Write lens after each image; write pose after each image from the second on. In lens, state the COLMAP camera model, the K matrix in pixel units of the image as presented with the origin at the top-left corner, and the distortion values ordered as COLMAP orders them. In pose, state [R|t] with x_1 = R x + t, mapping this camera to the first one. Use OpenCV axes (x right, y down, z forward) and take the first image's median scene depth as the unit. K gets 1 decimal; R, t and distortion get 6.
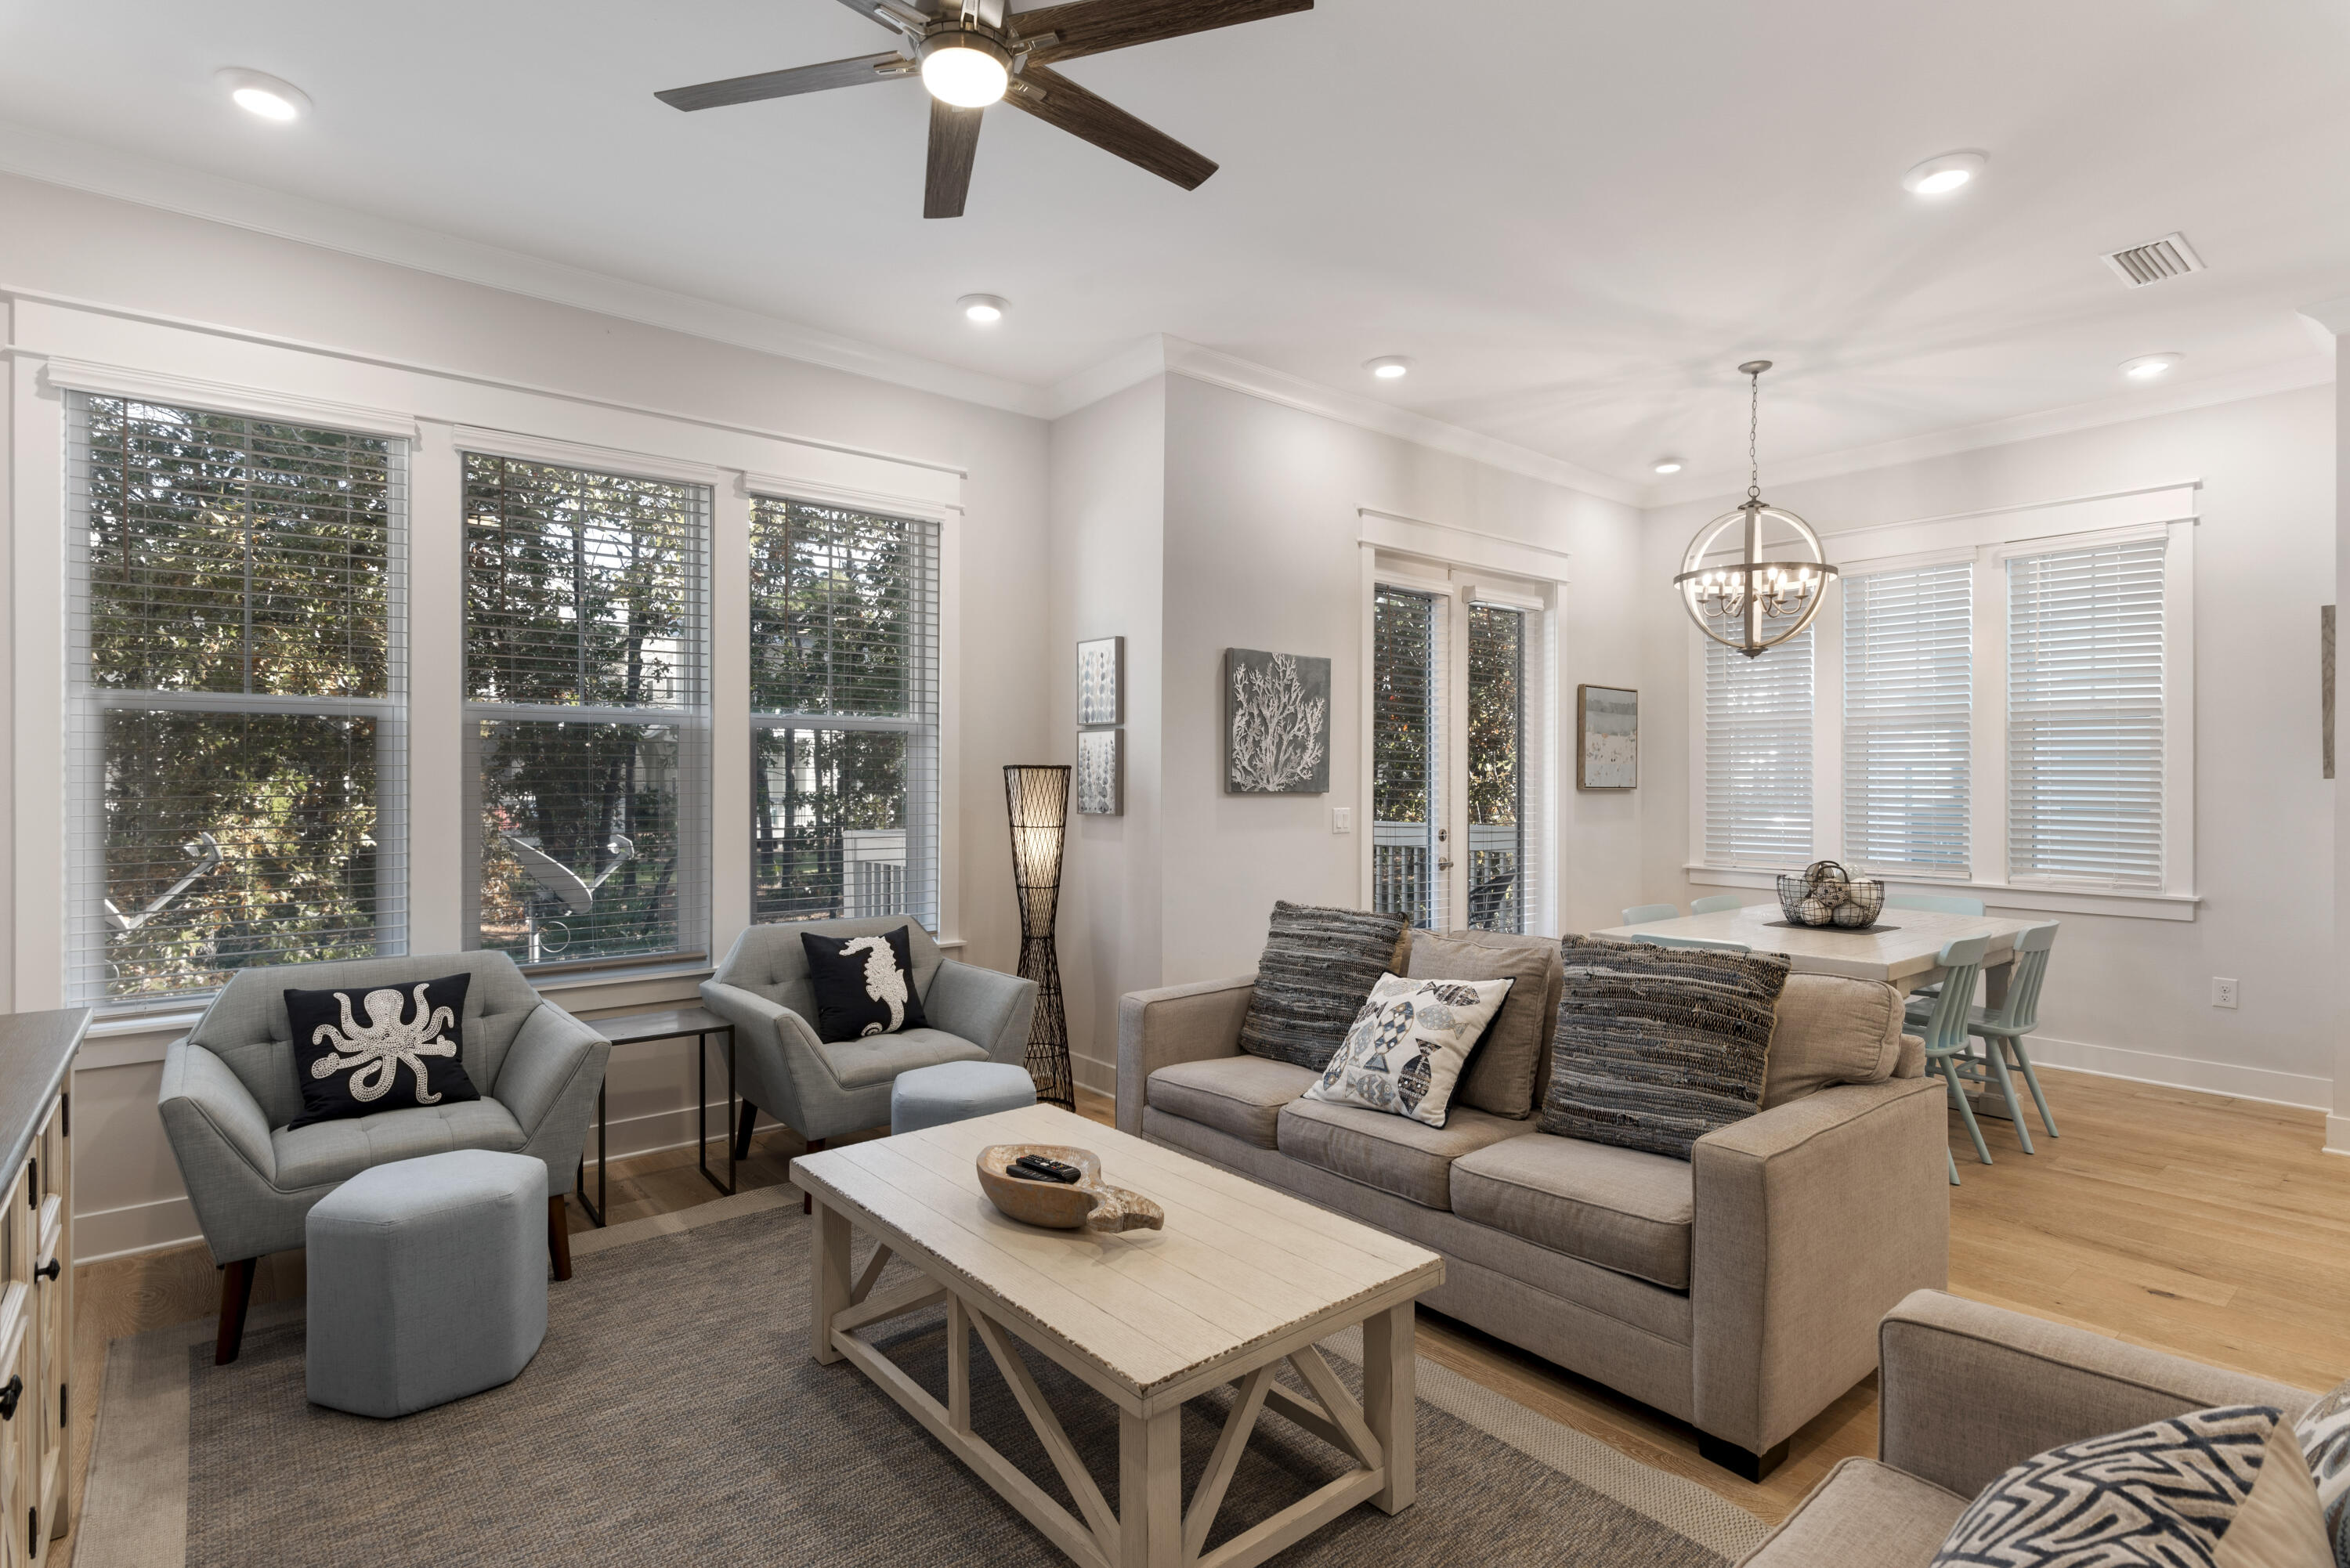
lens RADIAL K [[1165.2, 0, 1178.1], [0, 1165.2, 773.2], [0, 0, 1]] dist [0.000050, -0.000403]
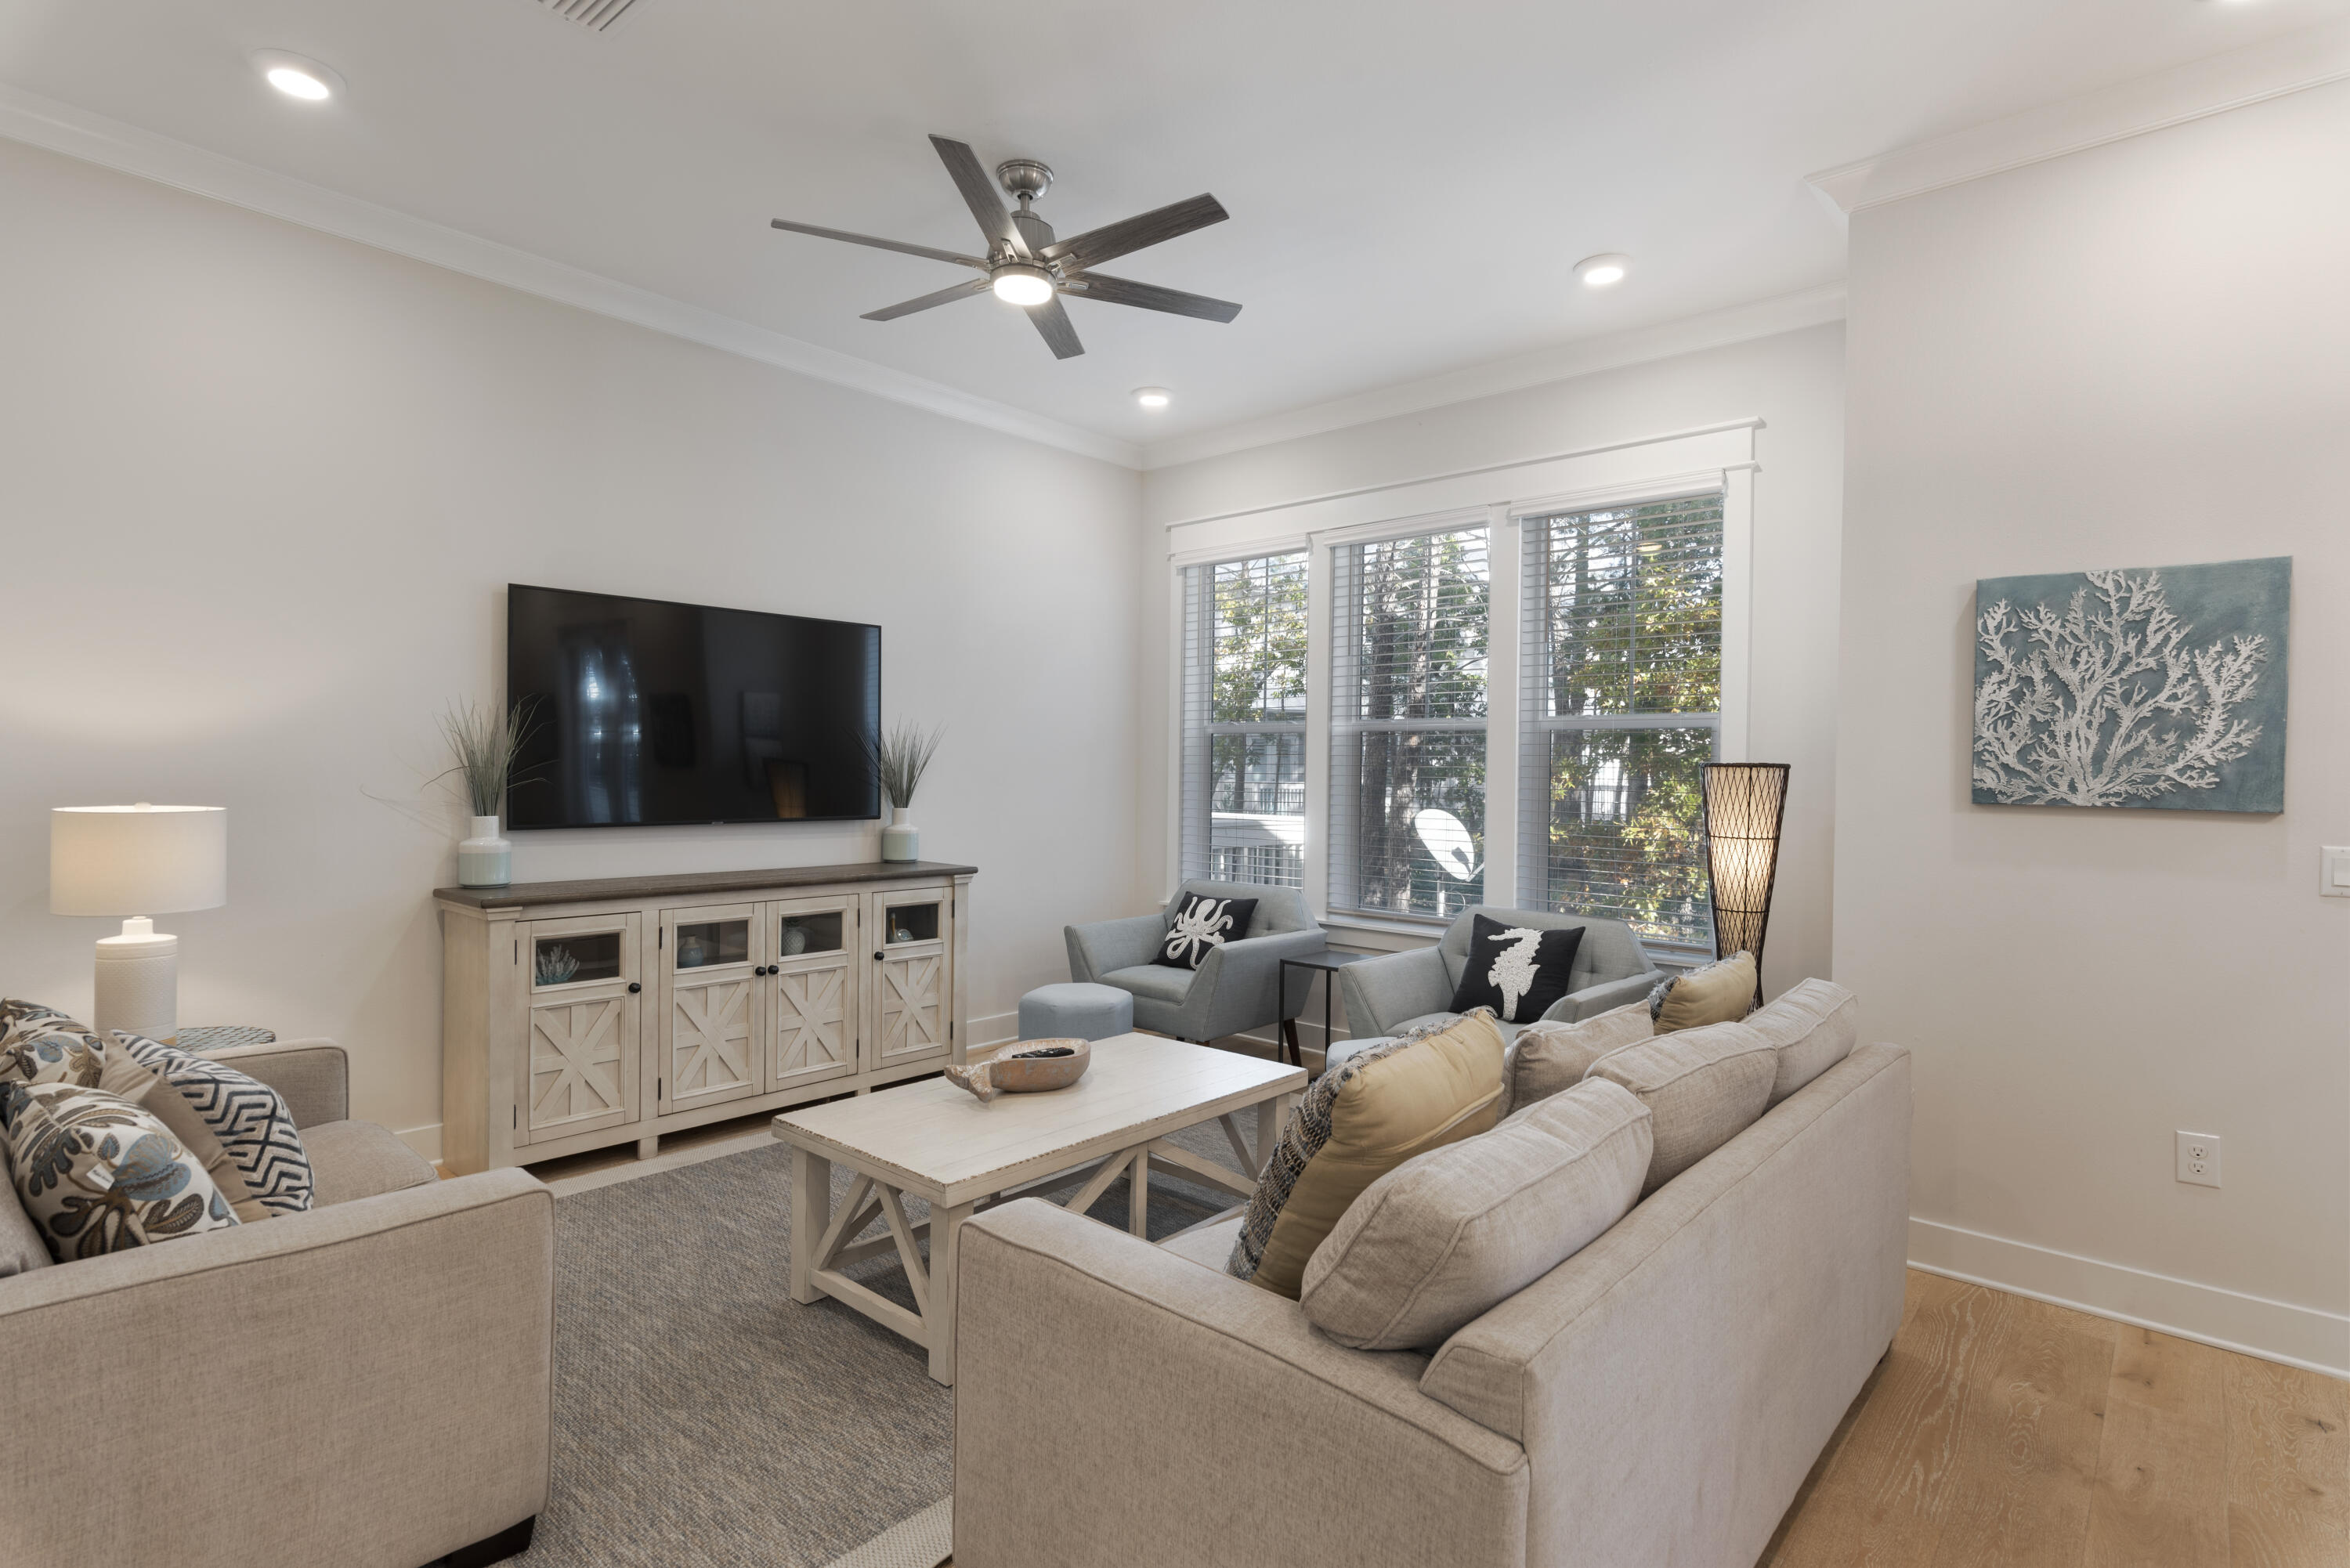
lens RADIAL K [[1165.2, 0, 1190.5], [0, 1165.2, 772.1], [0, 0, 1]] dist [0.000050, -0.000403]
pose [[0.153845, 0.002561, -0.988092, 0.603082], [-0.011264, 0.999936, 0.000837, 0.003246], [0.988031, 0.011001, 0.153864, 0.459504]]
